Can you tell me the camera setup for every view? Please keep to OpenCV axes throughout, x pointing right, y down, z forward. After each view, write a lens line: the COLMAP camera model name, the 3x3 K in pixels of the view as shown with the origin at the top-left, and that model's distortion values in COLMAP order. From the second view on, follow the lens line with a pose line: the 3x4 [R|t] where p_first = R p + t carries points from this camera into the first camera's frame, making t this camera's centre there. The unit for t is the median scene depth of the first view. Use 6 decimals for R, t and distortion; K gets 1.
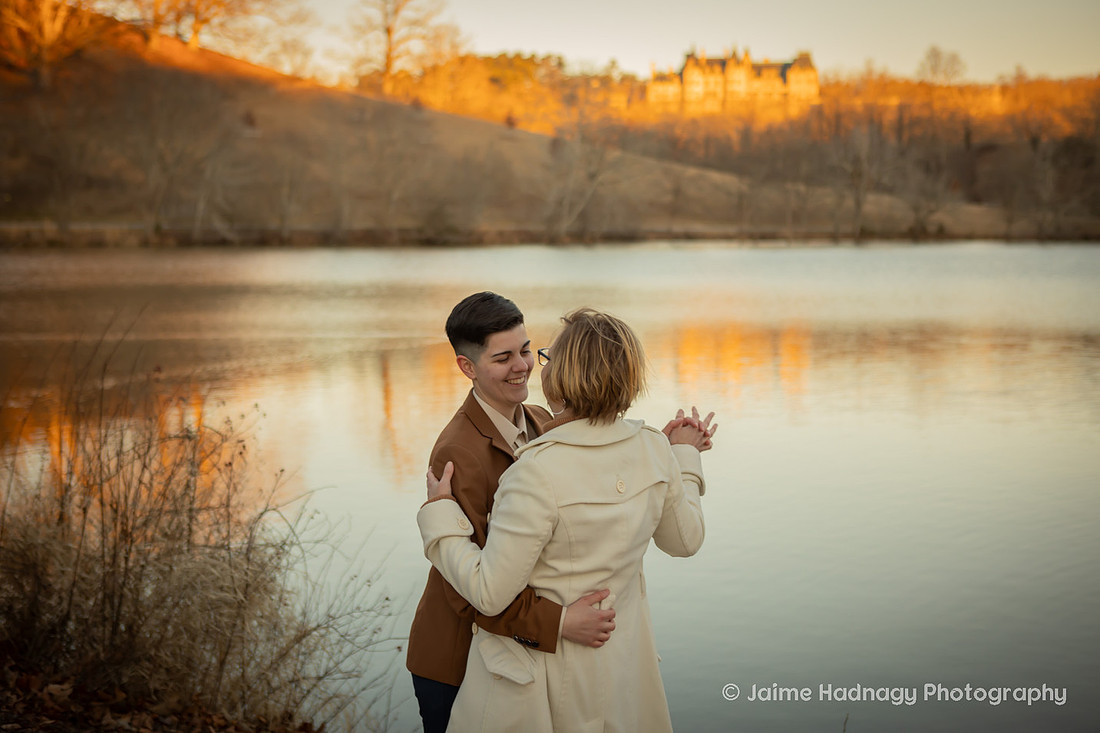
lens RADIAL K [[1464.9, 0, 550.7], [0, 1464.9, 361.0], [0, 0, 1]] dist [0.003547, 0.053563]
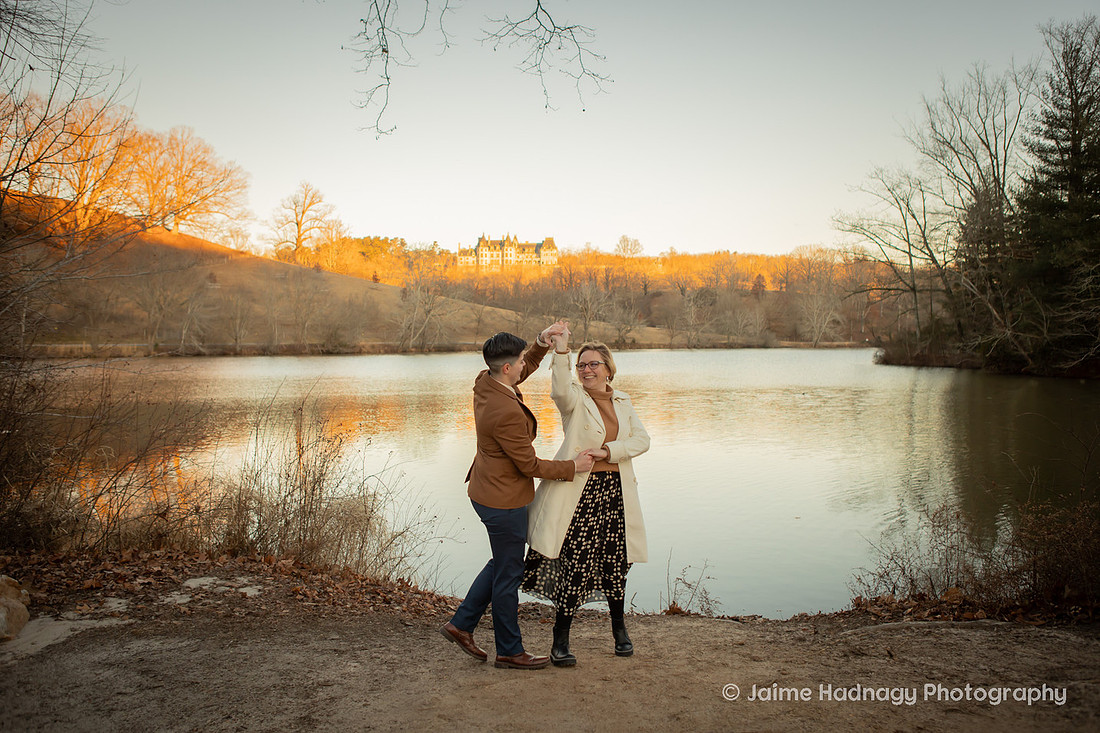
lens RADIAL K [[909.1, 0, 549.9], [0, 909.1, 363.9], [0, 0, 1]] dist [-0.095501, 0.105207]
pose [[0.984813, -0.014625, 0.173000, -0.012022], [0.026321, 0.997505, -0.065504, 0.002646], [-0.171610, 0.069062, 0.982741, -0.019413]]
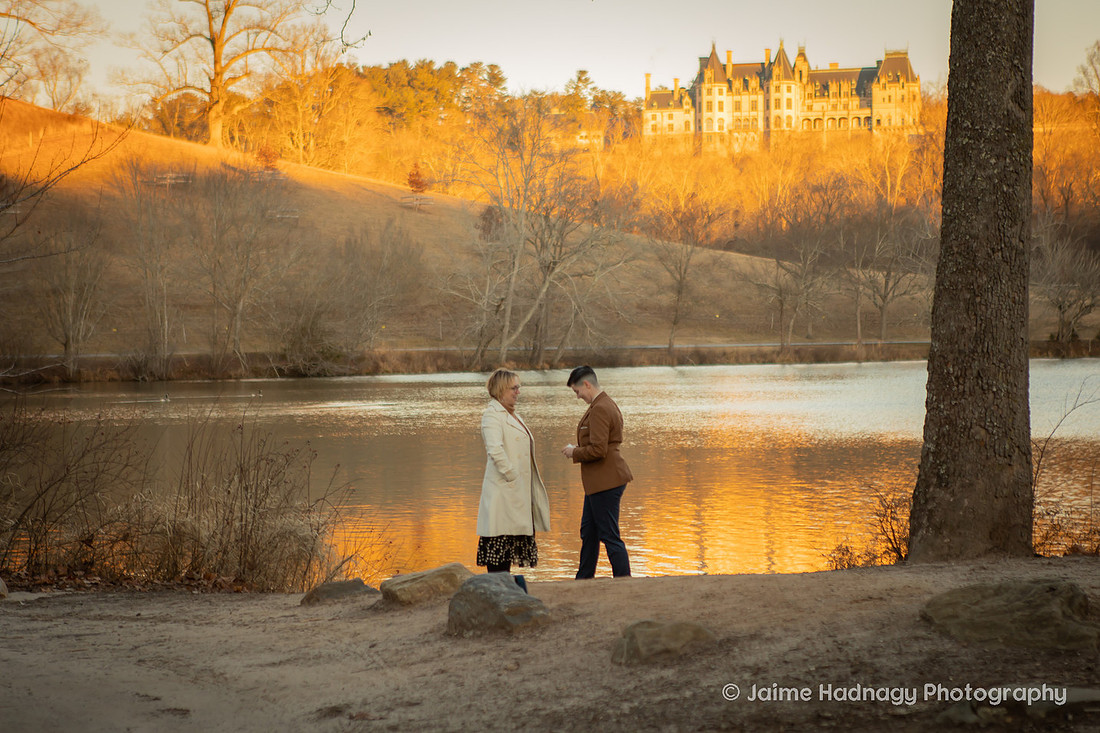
lens RADIAL K [[2759.7, 0, 585.4], [0, 2759.7, 340.5], [0, 0, 1]] dist [0.220929, -0.087712]
pose [[0.999098, -0.022967, 0.035707, 0.000836], [0.026237, 0.995228, -0.093985, 0.017096], [-0.033378, 0.094837, 0.994933, -0.171423]]
